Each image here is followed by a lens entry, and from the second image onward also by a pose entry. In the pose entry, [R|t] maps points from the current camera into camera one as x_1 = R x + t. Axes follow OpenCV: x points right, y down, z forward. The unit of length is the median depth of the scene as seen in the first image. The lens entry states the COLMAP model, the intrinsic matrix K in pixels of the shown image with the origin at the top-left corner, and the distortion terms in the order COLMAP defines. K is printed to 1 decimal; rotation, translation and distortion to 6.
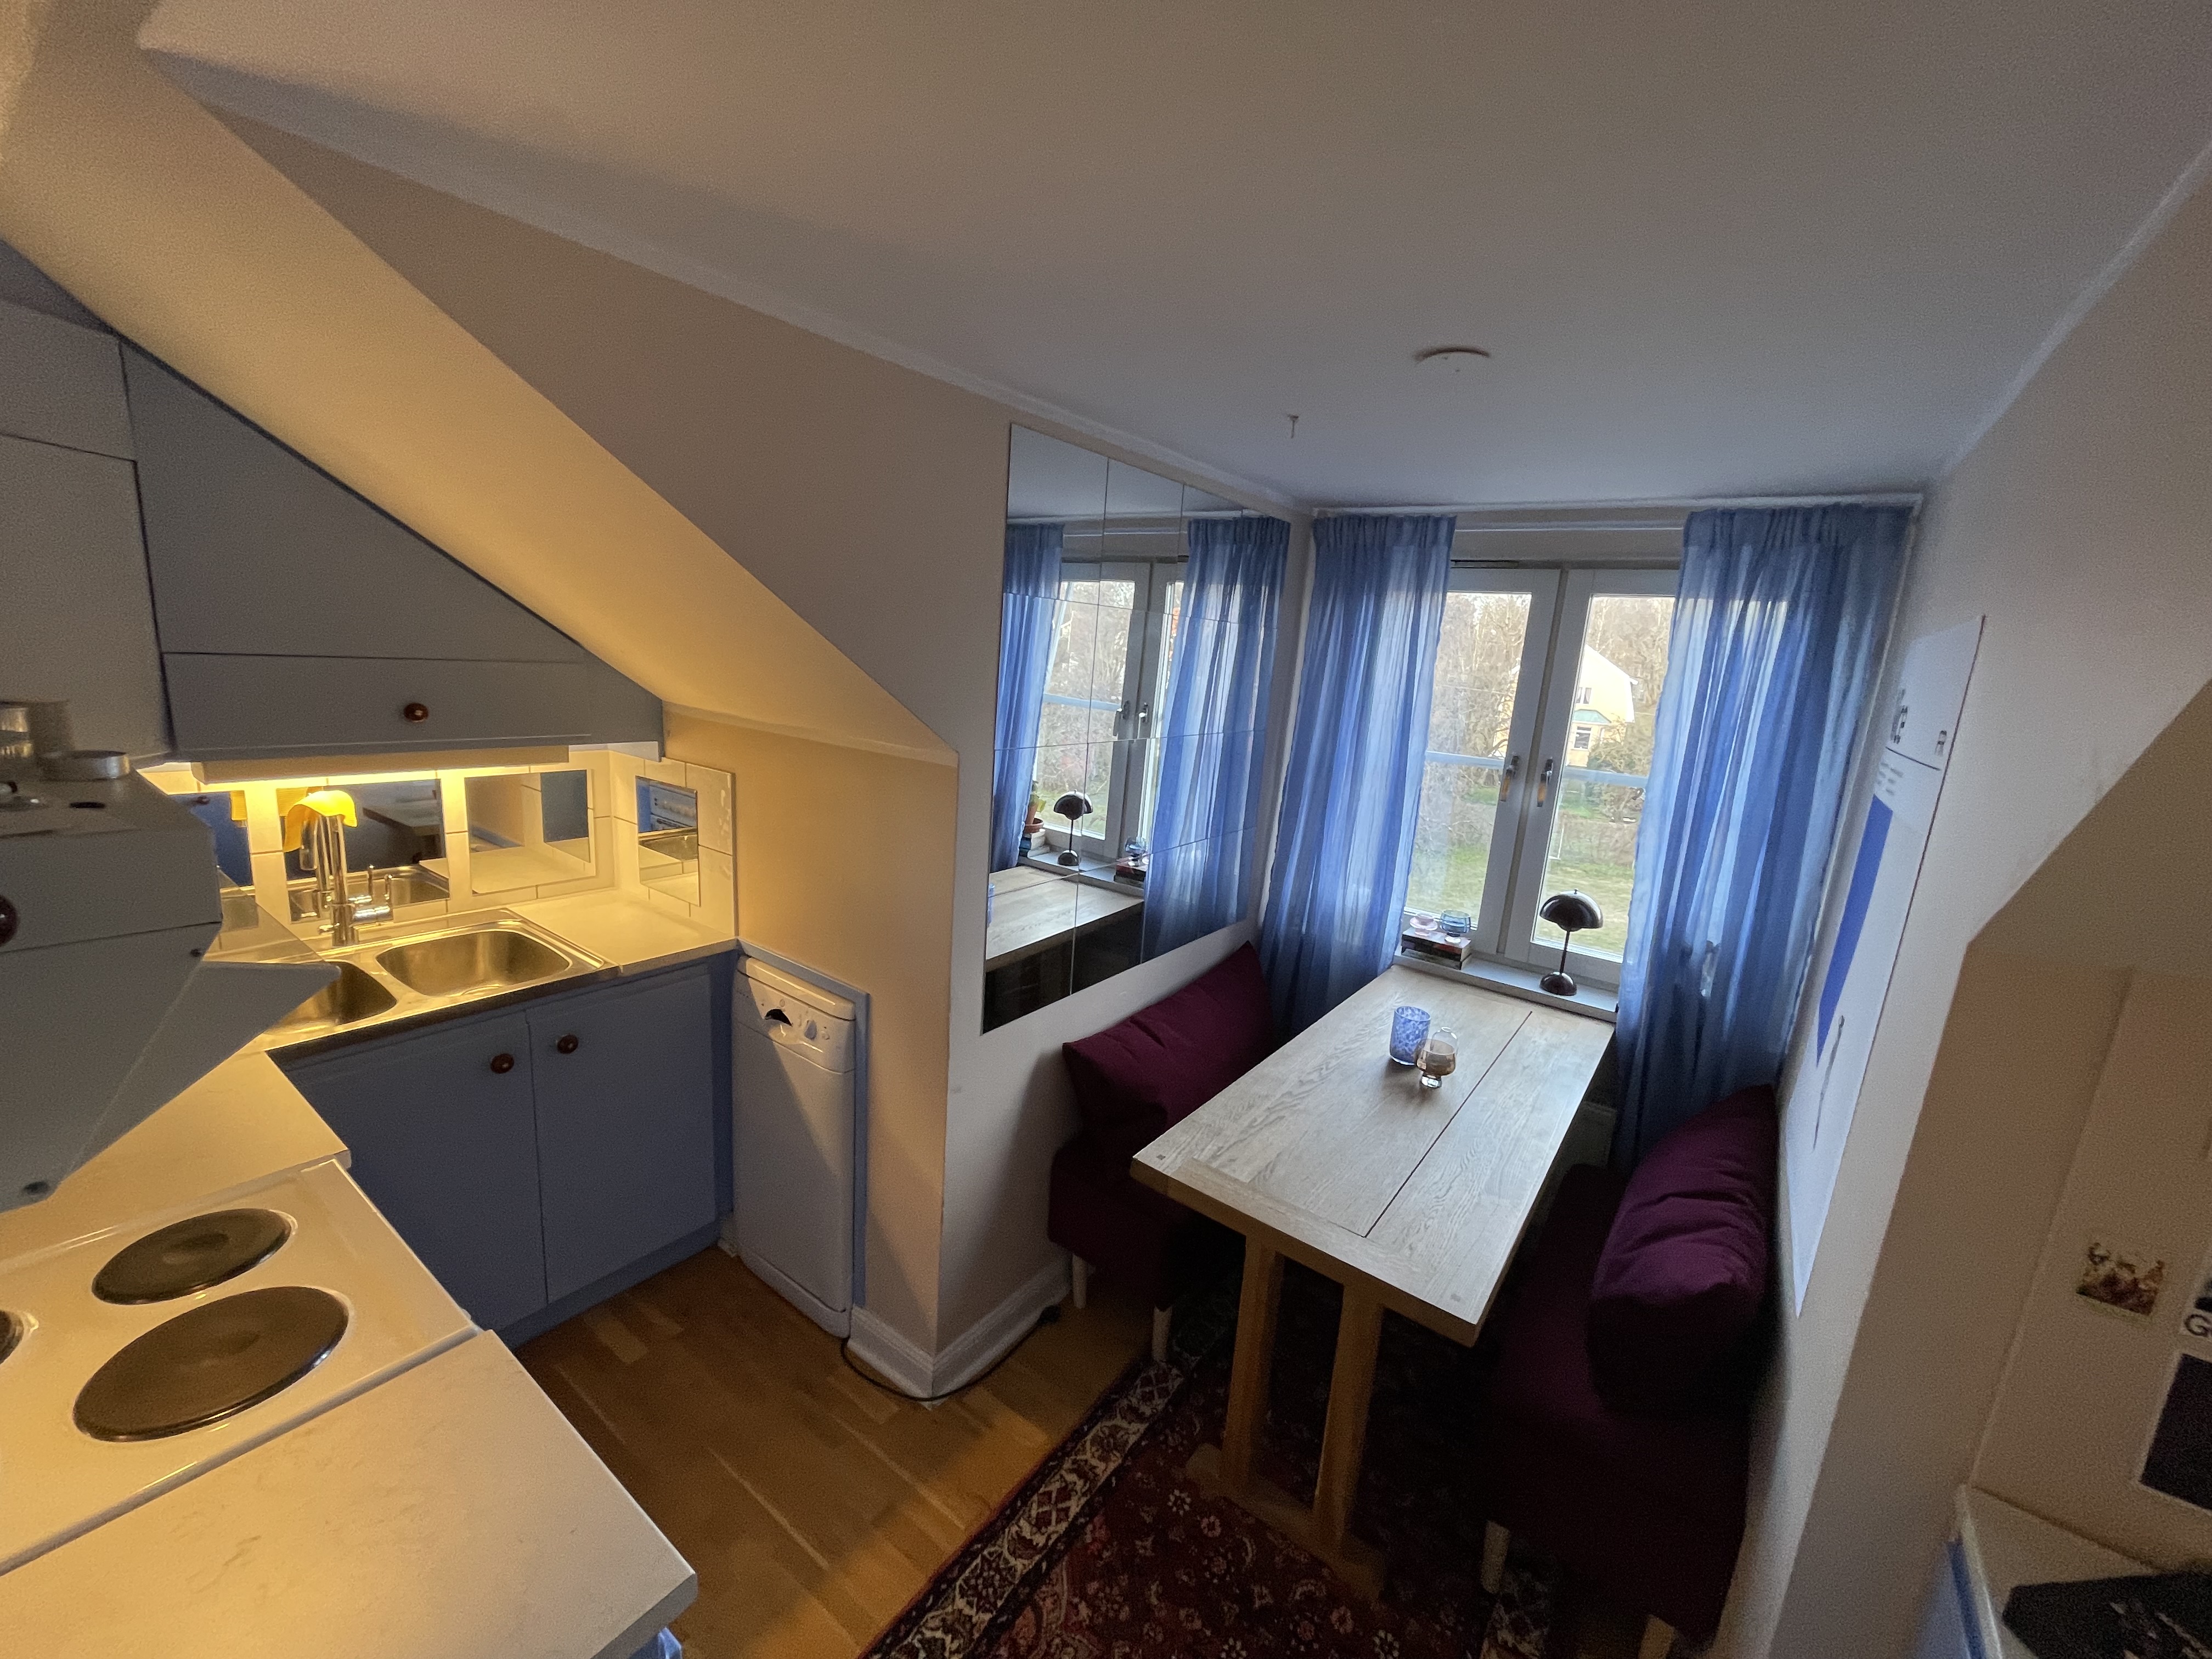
lens RADIAL K [[884.0, 0, 1109.0], [0, 884.0, 827.0], [0, 0, 1]] dist [-0.009267, 0.000256]
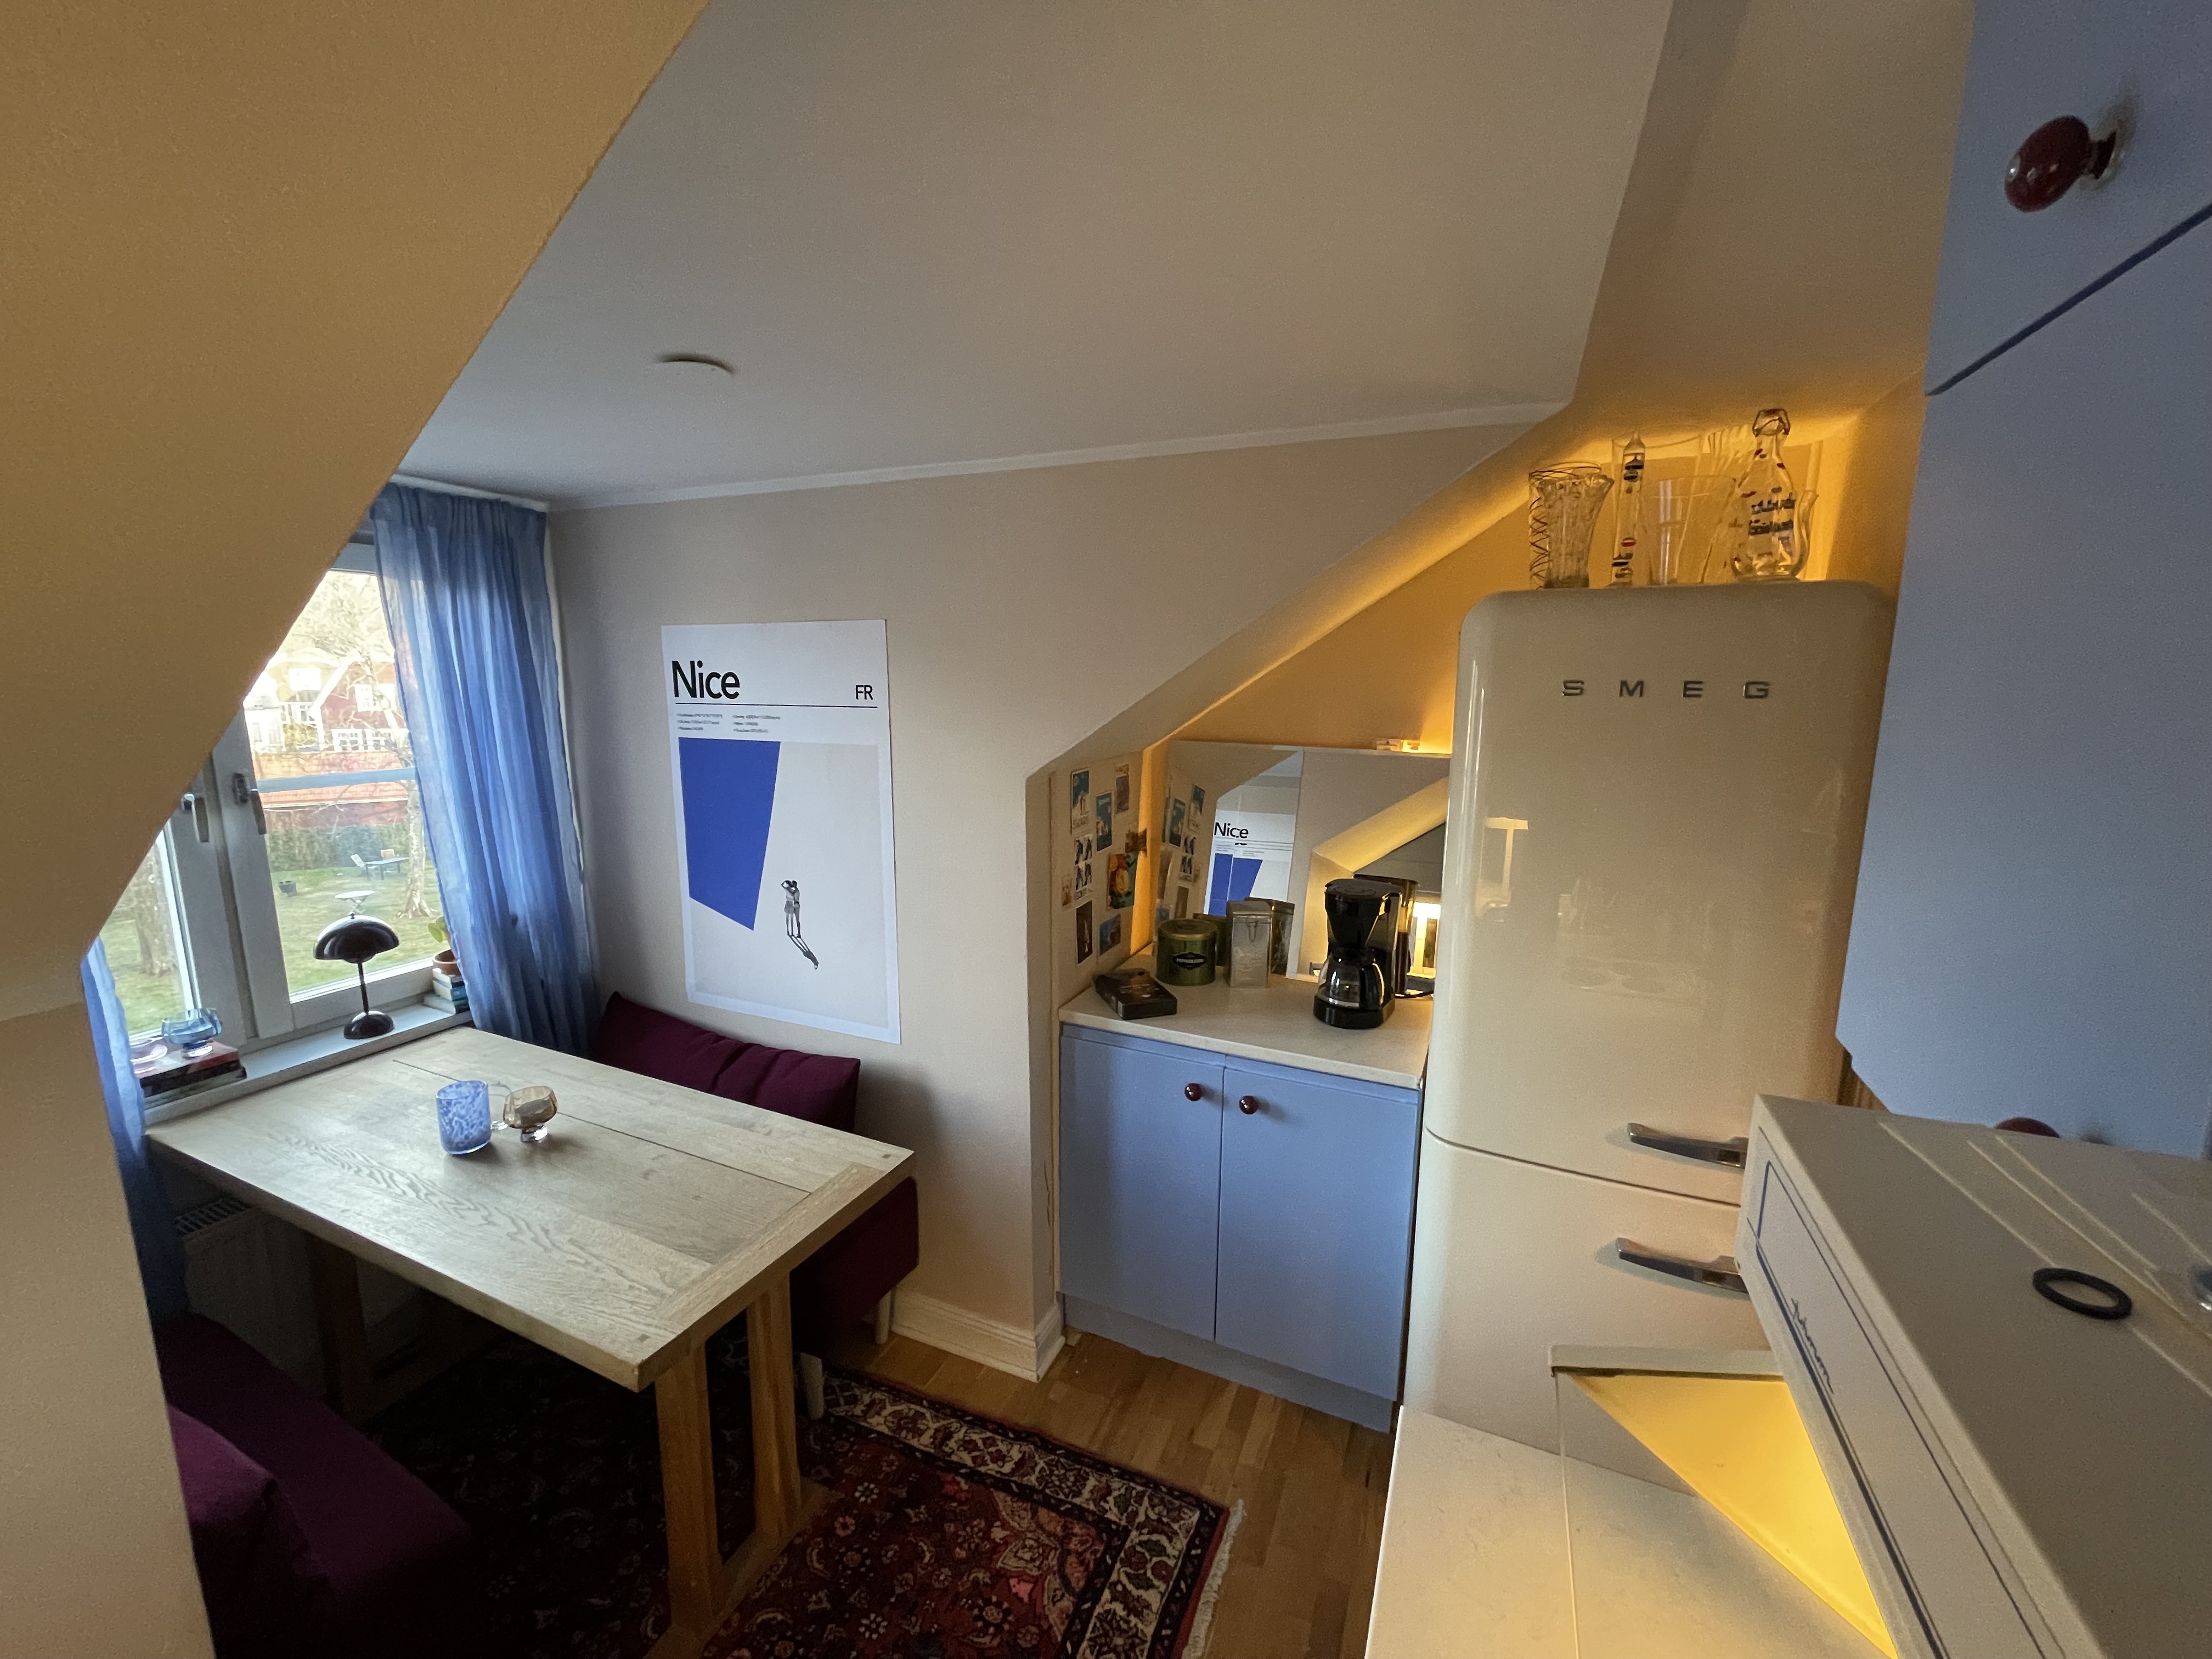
lens RADIAL K [[884.0, 0, 1109.0], [0, 884.0, 827.0], [0, 0, 1]] dist [-0.009267, 0.000256]
pose [[-0.221696, -0.217952, 0.950446, -0.512382], [0.188528, 0.946730, 0.261075, -0.112220], [-0.956717, 0.237065, -0.168796, 0.516768]]
